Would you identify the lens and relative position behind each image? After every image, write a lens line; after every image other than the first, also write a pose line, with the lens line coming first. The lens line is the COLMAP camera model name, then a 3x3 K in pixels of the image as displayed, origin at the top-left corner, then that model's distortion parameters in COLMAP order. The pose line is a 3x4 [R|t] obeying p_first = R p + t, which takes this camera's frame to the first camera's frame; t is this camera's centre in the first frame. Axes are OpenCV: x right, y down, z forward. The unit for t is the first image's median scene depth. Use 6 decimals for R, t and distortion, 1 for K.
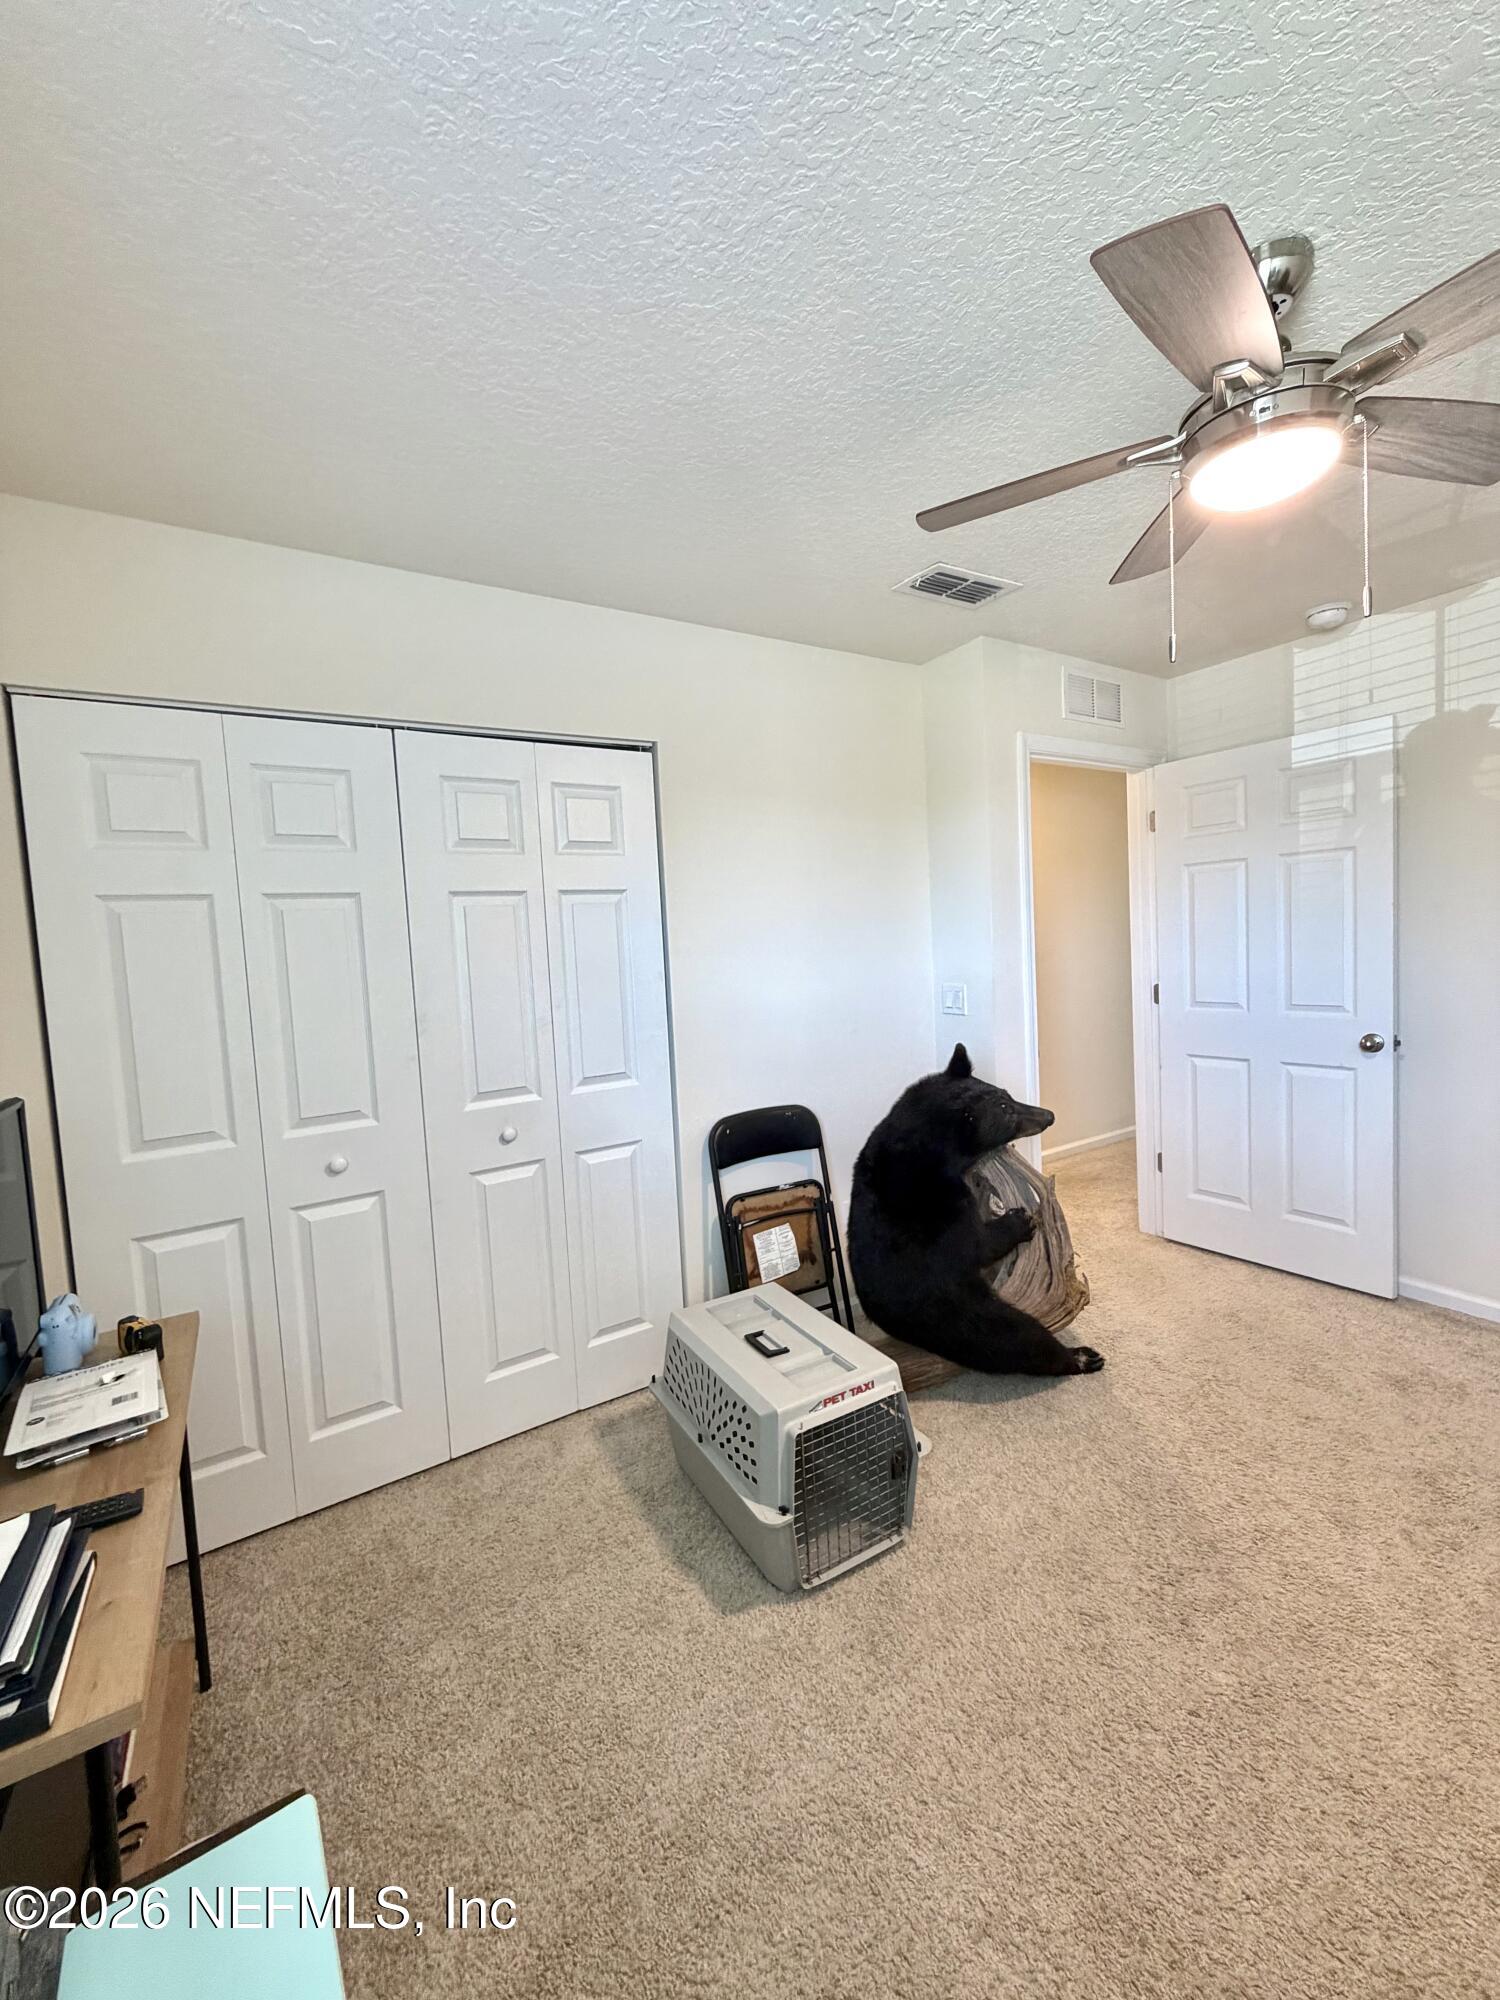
lens RADIAL K [[797.3, 0, 753.5], [0, 797.3, 991.5], [0, 0, 1]] dist [0.000776, 0.000184]
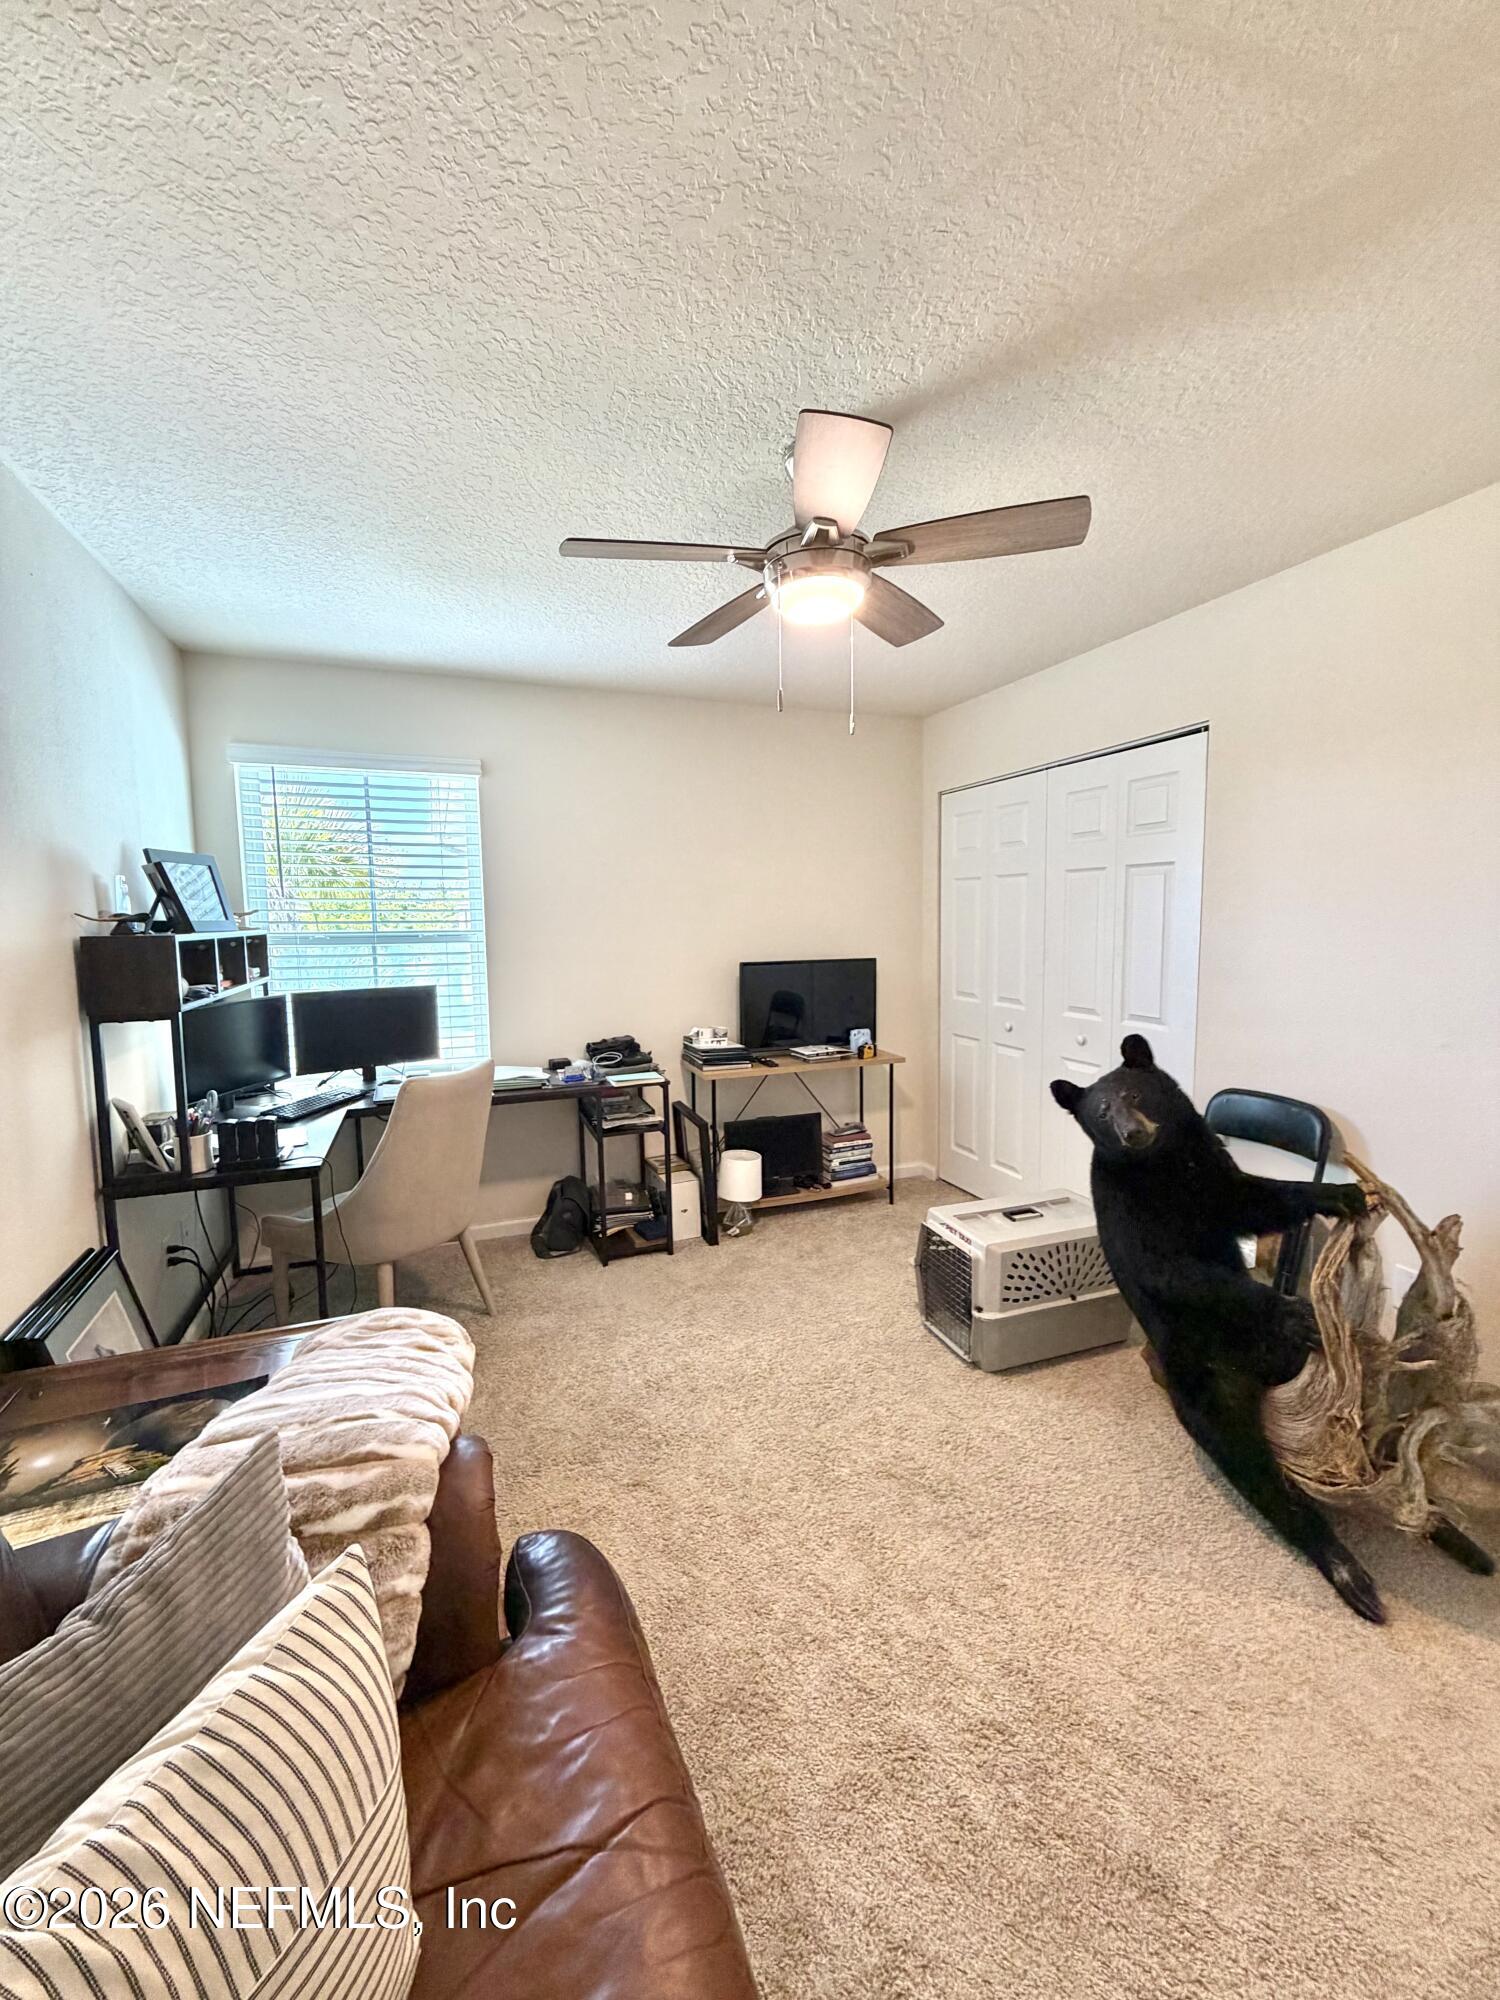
lens RADIAL K [[797.3, 0, 753.7], [0, 797.3, 996.7], [0, 0, 1]] dist [0.000776, 0.000184]
pose [[-0.203949, 0.146576, -0.967946, 1.340520], [-0.043003, 0.986432, 0.158436, -0.111691], [0.978037, 0.073937, -0.194879, 0.787489]]
